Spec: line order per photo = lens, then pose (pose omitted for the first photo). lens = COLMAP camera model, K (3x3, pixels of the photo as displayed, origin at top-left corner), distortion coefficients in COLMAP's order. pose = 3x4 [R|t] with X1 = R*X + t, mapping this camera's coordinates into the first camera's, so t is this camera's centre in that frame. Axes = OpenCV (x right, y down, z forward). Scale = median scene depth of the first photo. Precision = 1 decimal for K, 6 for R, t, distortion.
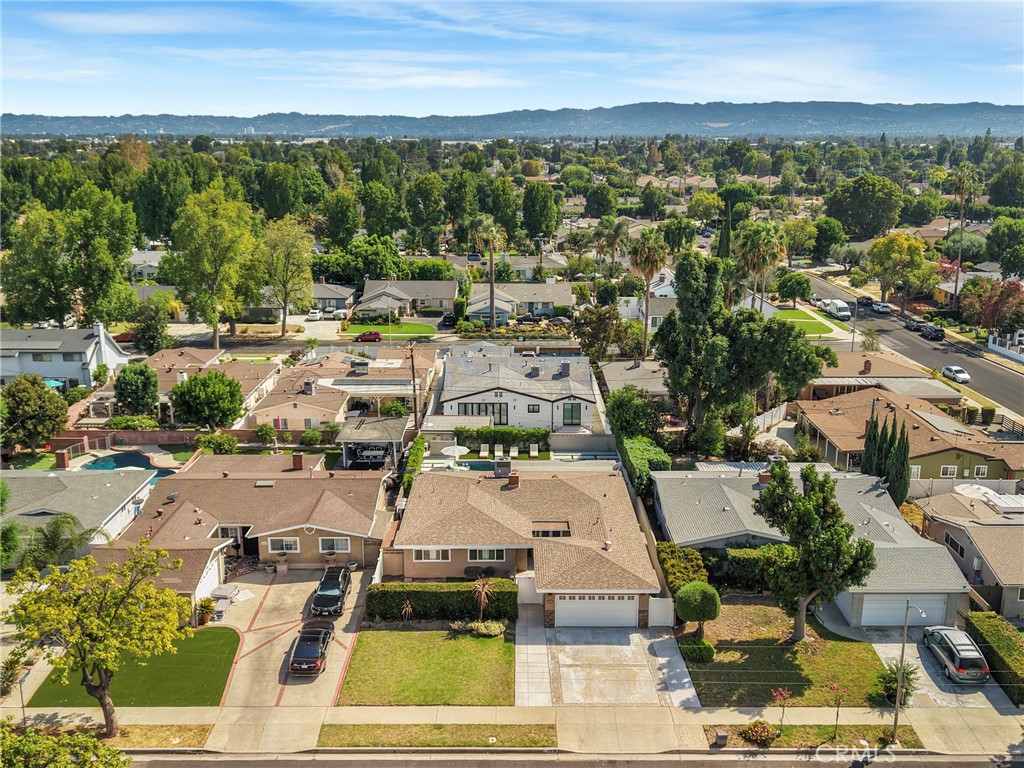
lens RADIAL K [[967.9, 0, 512.0], [0, 967.9, 384.0], [0, 0, 1]] dist [0.155455, -0.329417]
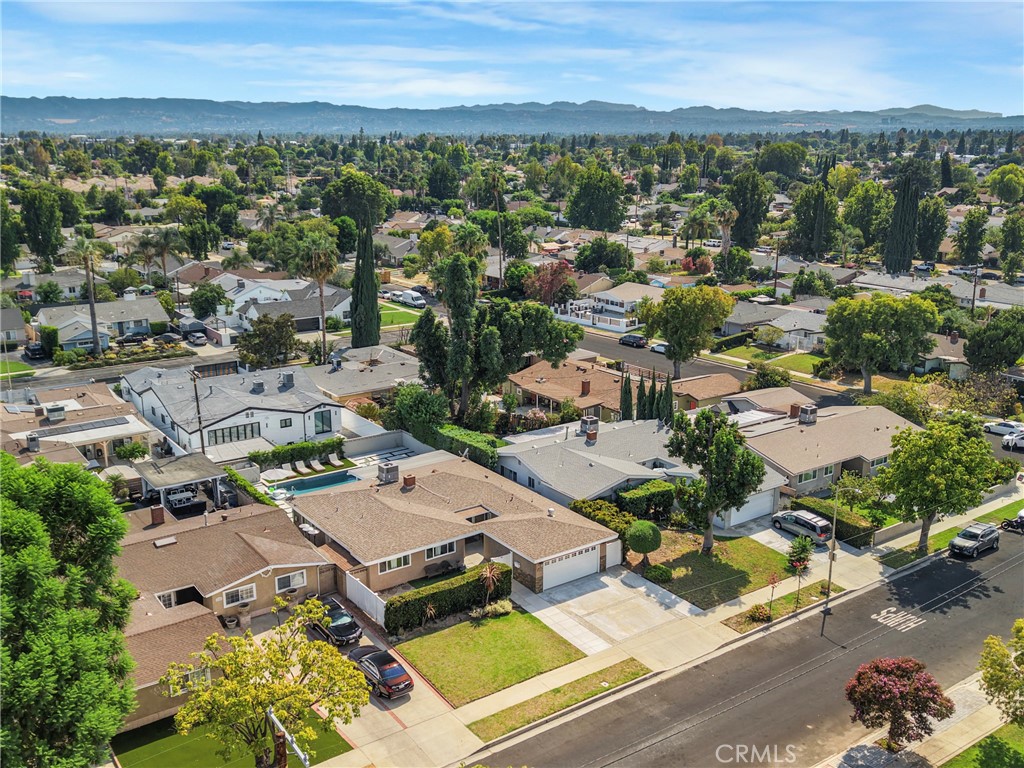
lens RADIAL K [[967.9, 0, 512.0], [0, 967.9, 384.0], [0, 0, 1]] dist [0.155455, -0.329417]
pose [[0.815740, -0.149446, 0.558779, -0.578141], [0.148016, 0.987814, 0.048109, -0.046687], [-0.559159, 0.043464, 0.827920, 0.079029]]
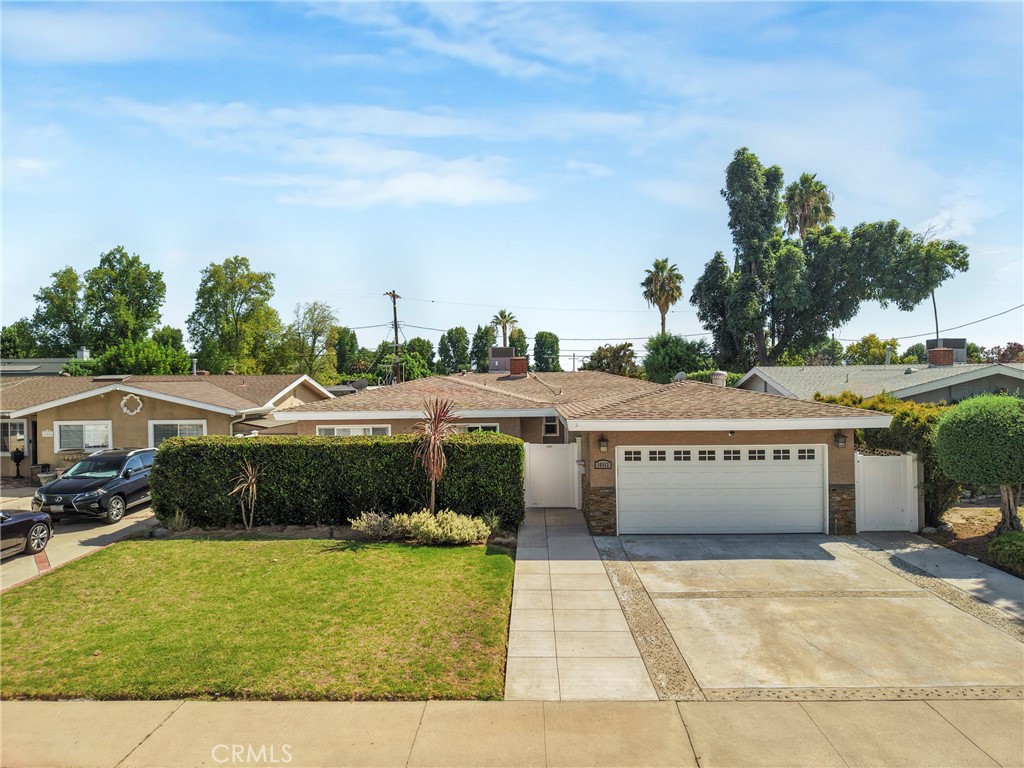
lens RADIAL K [[698.0, 0, 512.0], [0, 698.0, 384.0], [0, 0, 1]] dist [0.024488, -0.006635]
pose [[0.999614, -0.014926, -0.023432, 0.008775], [0.009105, 0.972847, -0.231271, 0.254782], [0.026248, 0.230969, 0.972607, 0.708097]]
